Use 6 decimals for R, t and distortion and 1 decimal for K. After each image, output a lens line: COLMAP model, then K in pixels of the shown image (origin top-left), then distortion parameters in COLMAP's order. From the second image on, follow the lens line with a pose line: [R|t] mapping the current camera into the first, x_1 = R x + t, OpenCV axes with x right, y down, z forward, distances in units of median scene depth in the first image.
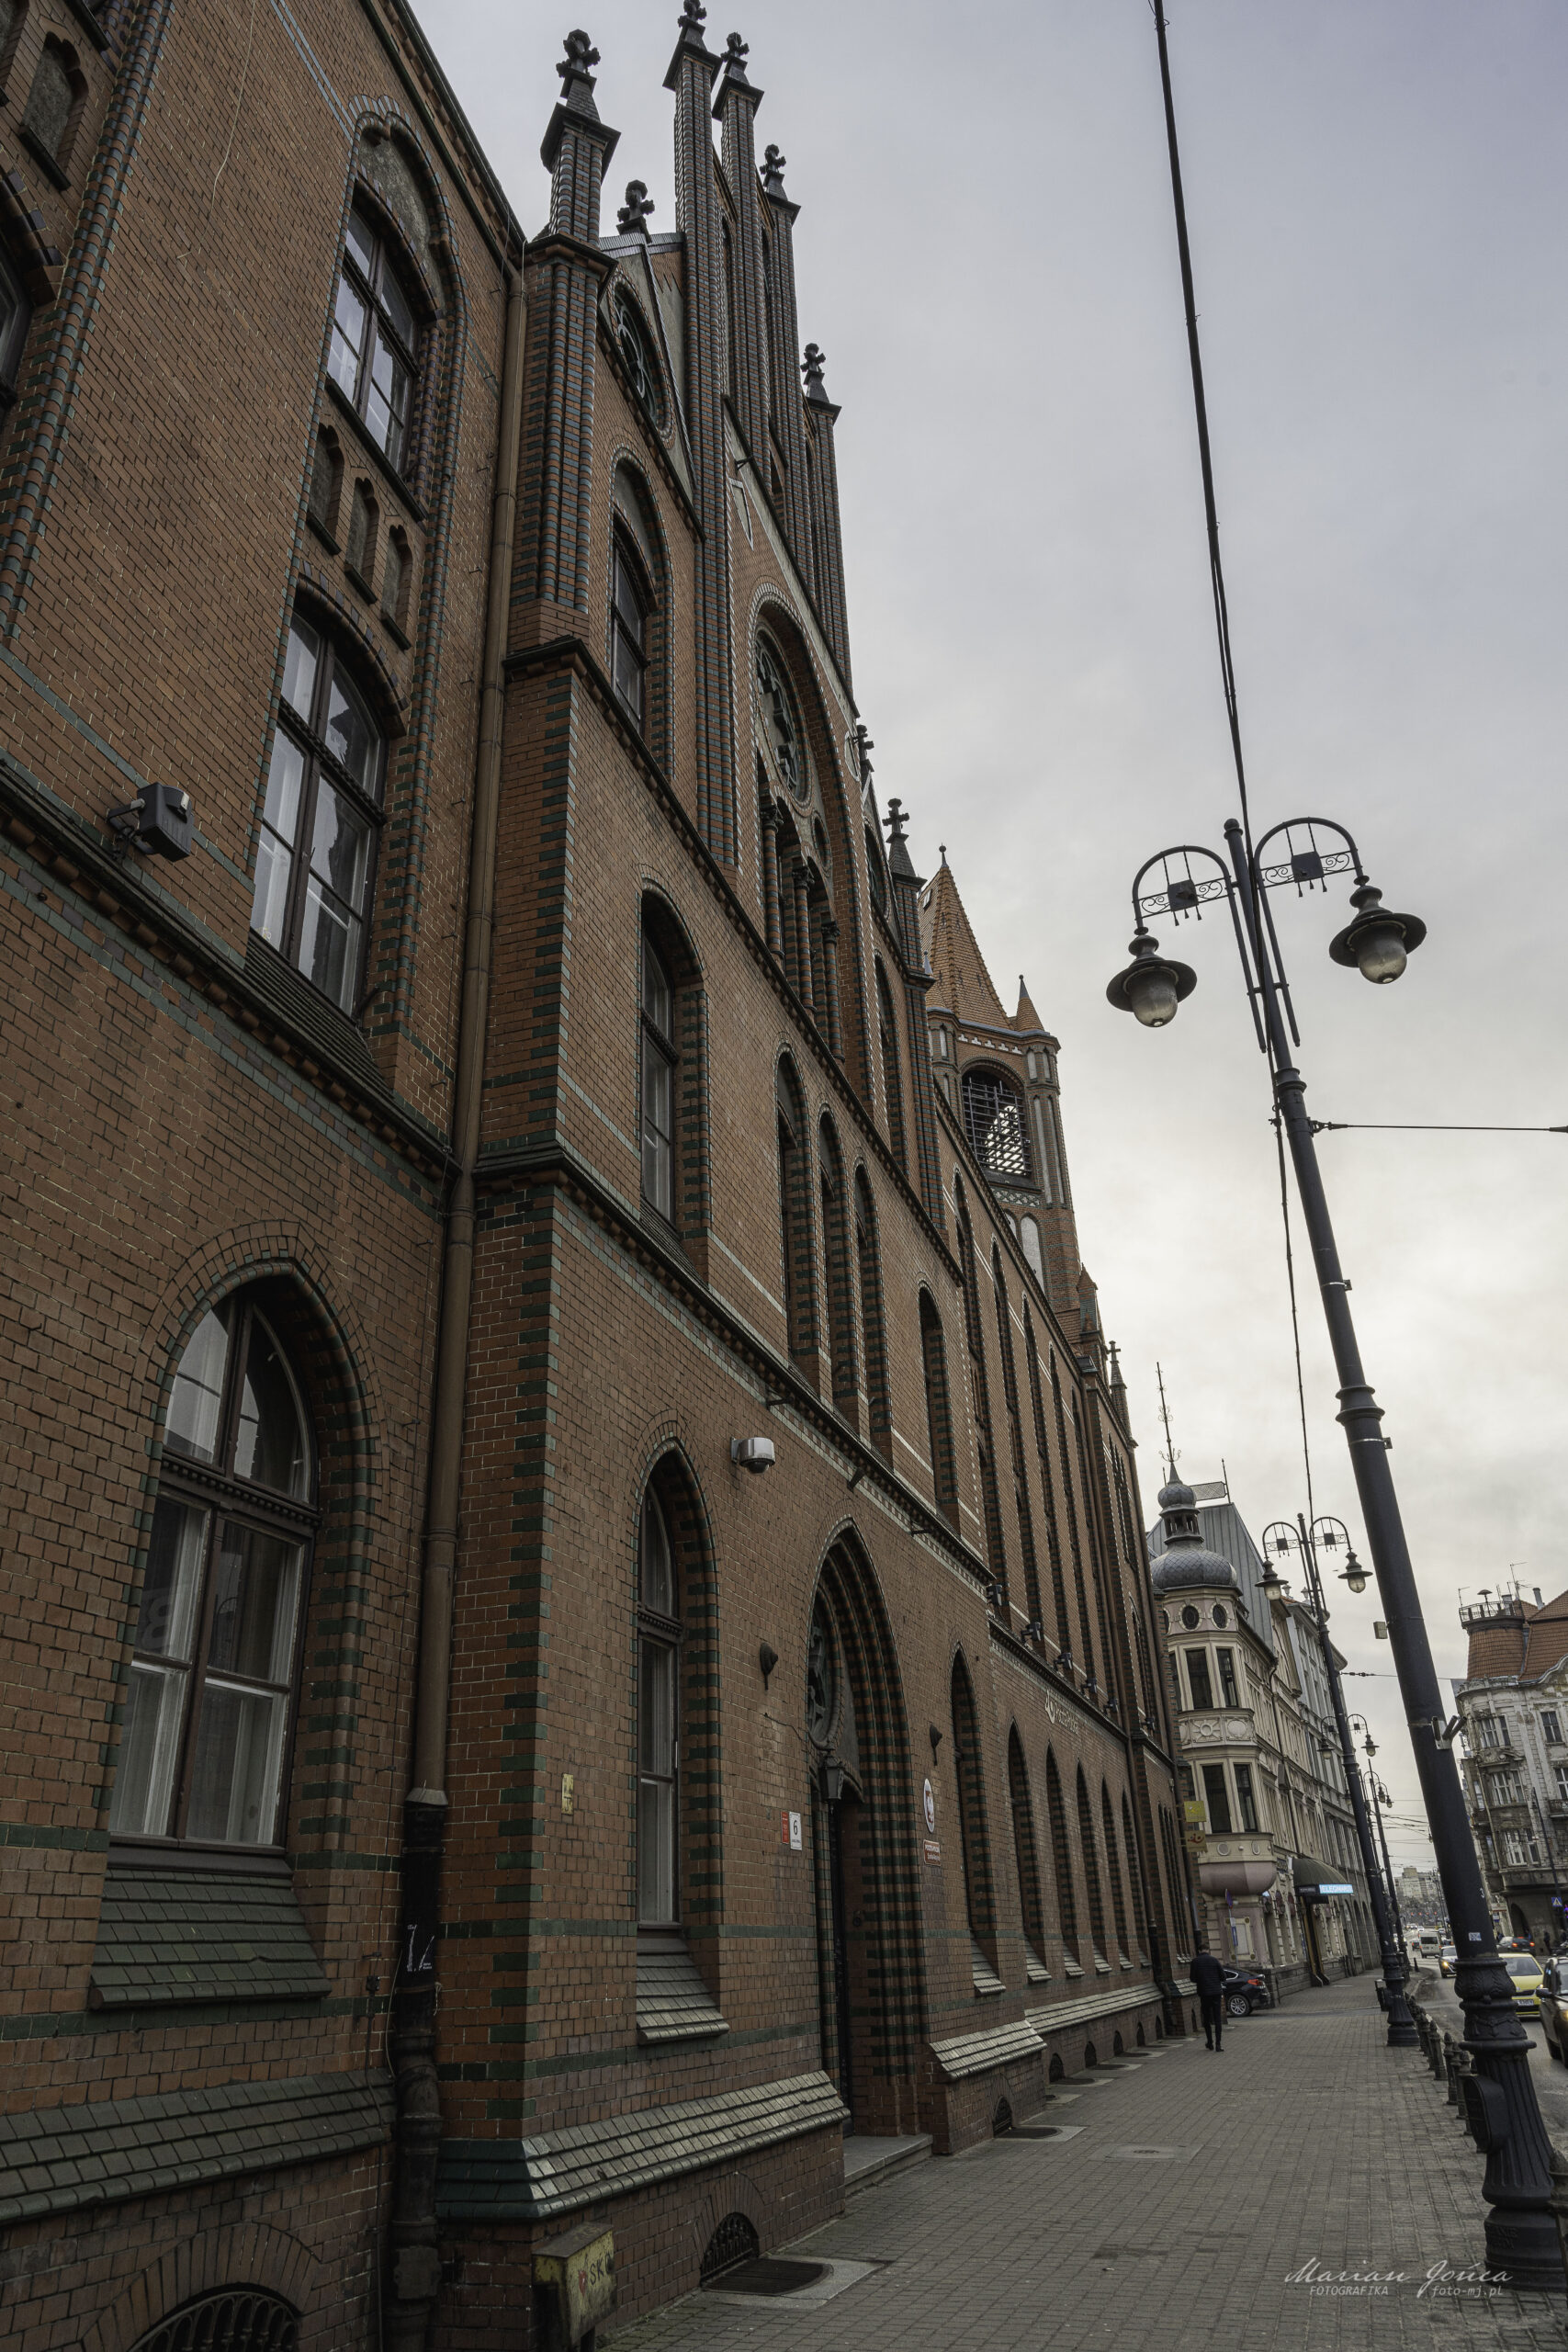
lens RADIAL K [[1565.2, 0, 775.3], [0, 1565.2, 1079.6], [0, 0, 1]] dist [0.114594, -0.125388]
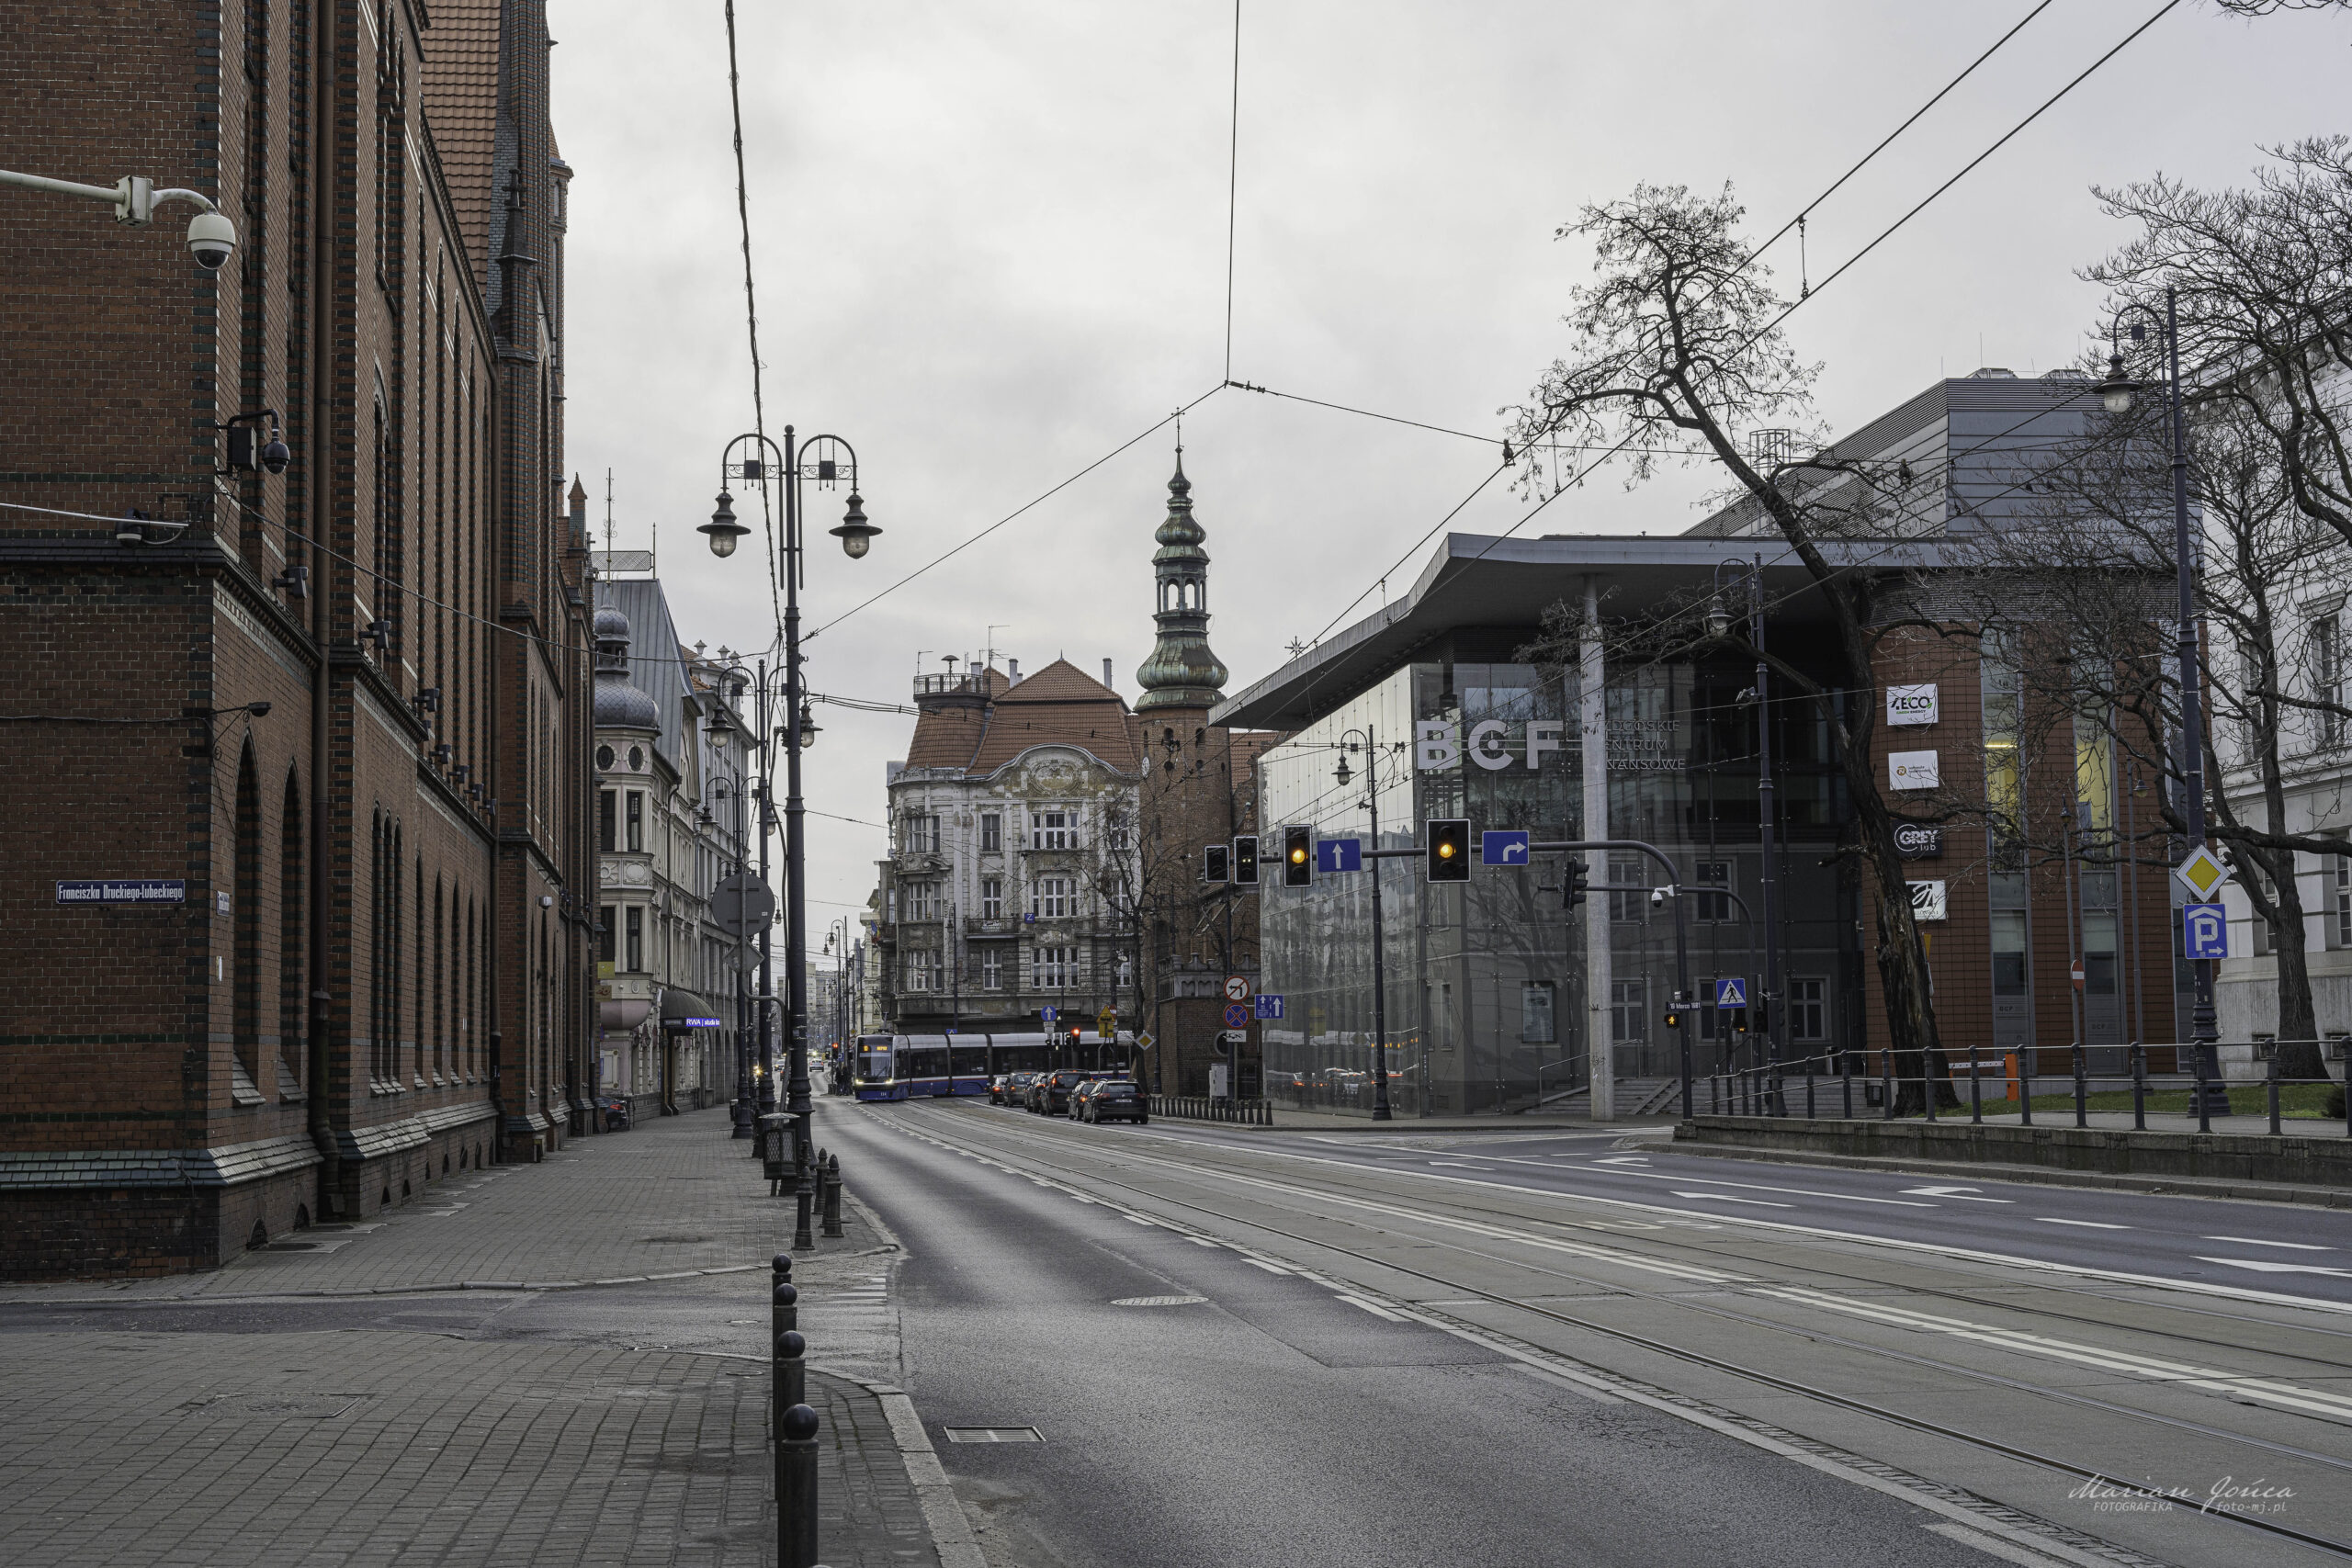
lens RADIAL K [[3163.7, 0, 1176.0], [0, 3163.7, 784.0], [0, 0, 1]] dist [-0.368774, 0.014180]
pose [[0.895038, 0.047509, 0.443453, -0.162445], [-0.216471, 0.915610, 0.338820, -0.221346], [-0.389933, -0.399251, 0.829790, -0.415261]]
